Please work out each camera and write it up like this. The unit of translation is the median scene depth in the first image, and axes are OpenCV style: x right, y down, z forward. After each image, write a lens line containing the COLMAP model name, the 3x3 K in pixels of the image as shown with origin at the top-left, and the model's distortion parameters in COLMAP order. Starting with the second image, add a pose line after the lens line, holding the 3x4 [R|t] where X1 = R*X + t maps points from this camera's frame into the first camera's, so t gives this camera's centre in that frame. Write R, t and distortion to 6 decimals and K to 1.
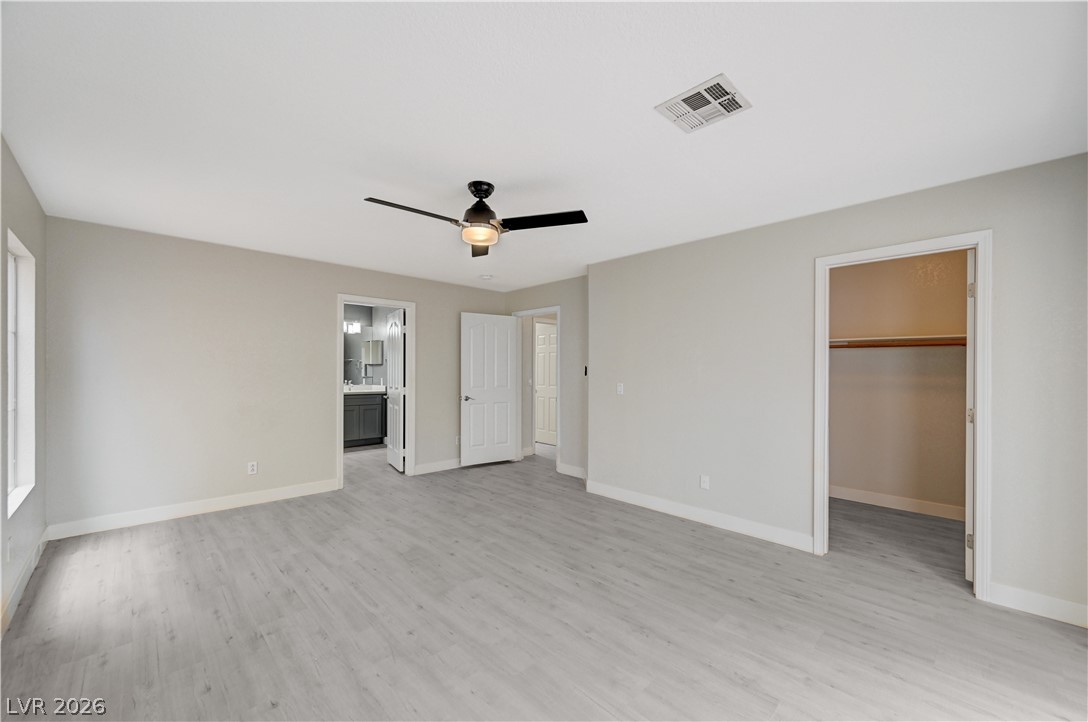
lens RADIAL K [[438.3, 0, 547.1], [0, 438.3, 366.3], [0, 0, 1]] dist [0.000096, -0.000147]
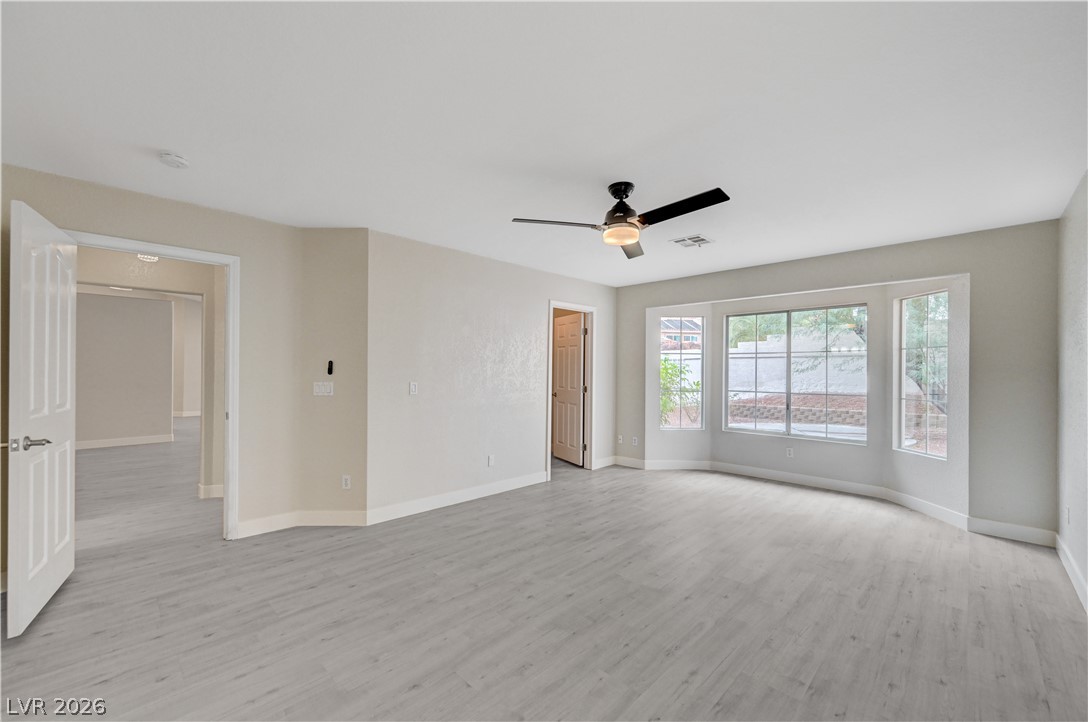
lens RADIAL K [[438.3, 0, 549.3], [0, 438.3, 370.5], [0, 0, 1]] dist [0.000096, -0.000147]
pose [[-0.037841, -0.006219, 0.999264, -0.948603], [-0.016757, 0.999844, 0.005588, 0.008193], [-0.999143, -0.016533, -0.037939, 0.996589]]
